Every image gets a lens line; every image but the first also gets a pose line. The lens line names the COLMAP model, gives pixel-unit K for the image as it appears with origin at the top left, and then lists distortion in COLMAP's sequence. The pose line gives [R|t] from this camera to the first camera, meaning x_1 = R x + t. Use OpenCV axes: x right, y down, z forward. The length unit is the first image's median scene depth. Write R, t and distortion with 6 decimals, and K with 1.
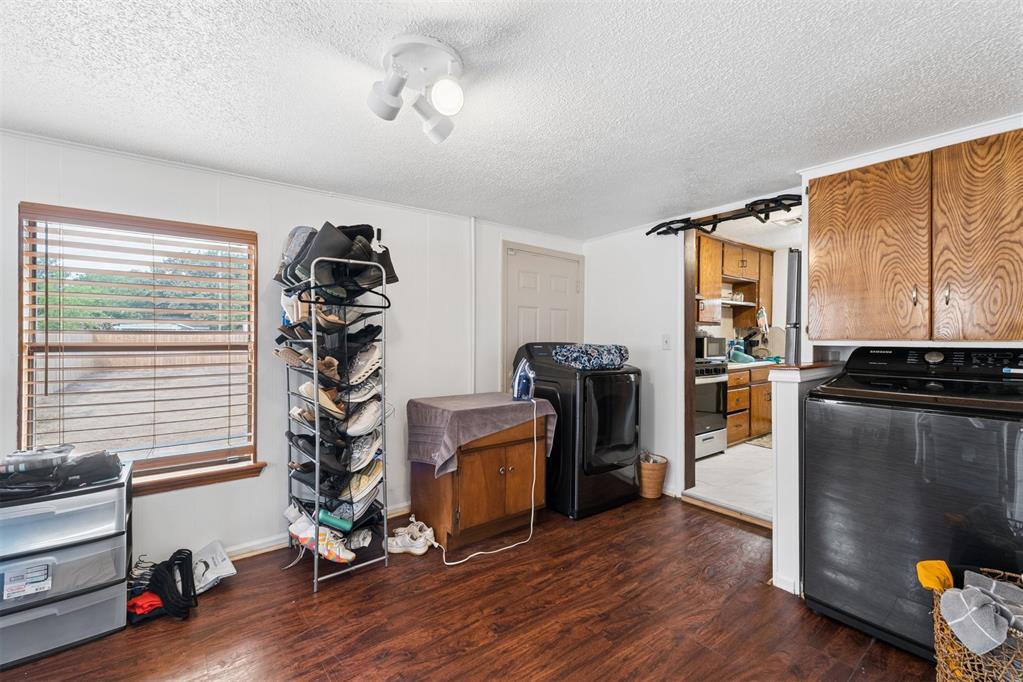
lens RADIAL K [[426.1, 0, 511.8], [0, 426.1, 343.6], [0, 0, 1]] dist [0.000734, -0.000127]
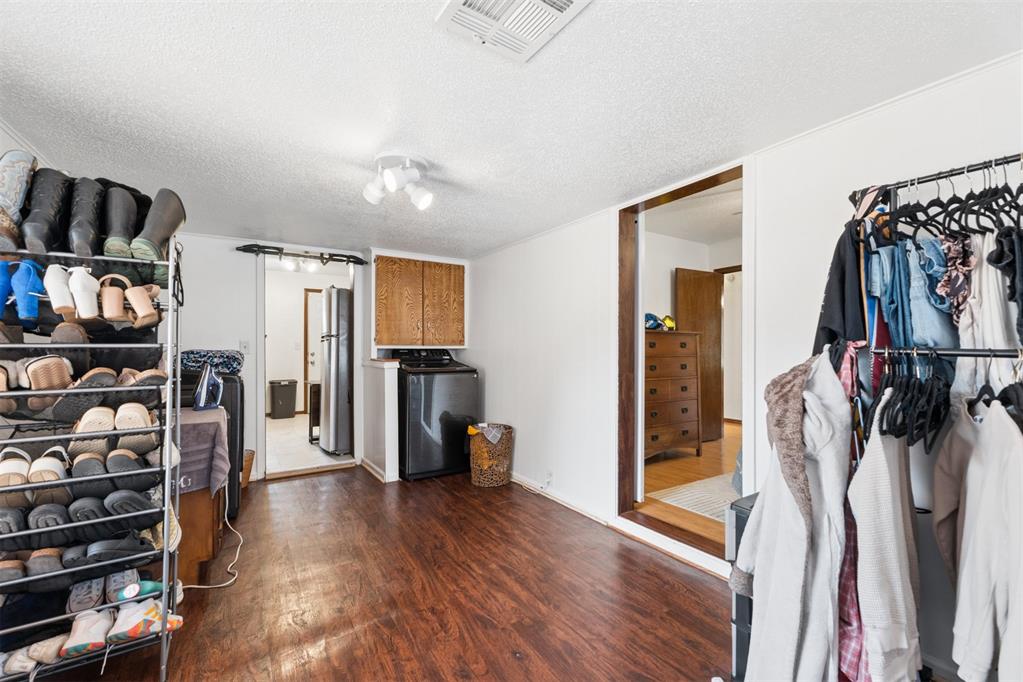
lens RADIAL K [[426.1, 0, 511.8], [0, 426.1, 343.6], [0, 0, 1]] dist [0.000734, -0.000127]
pose [[0.096964, 0.003789, 0.995281, -0.481496], [0.010735, 0.999931, -0.004853, -0.000590], [-0.995230, 0.011155, 0.096917, 0.130969]]
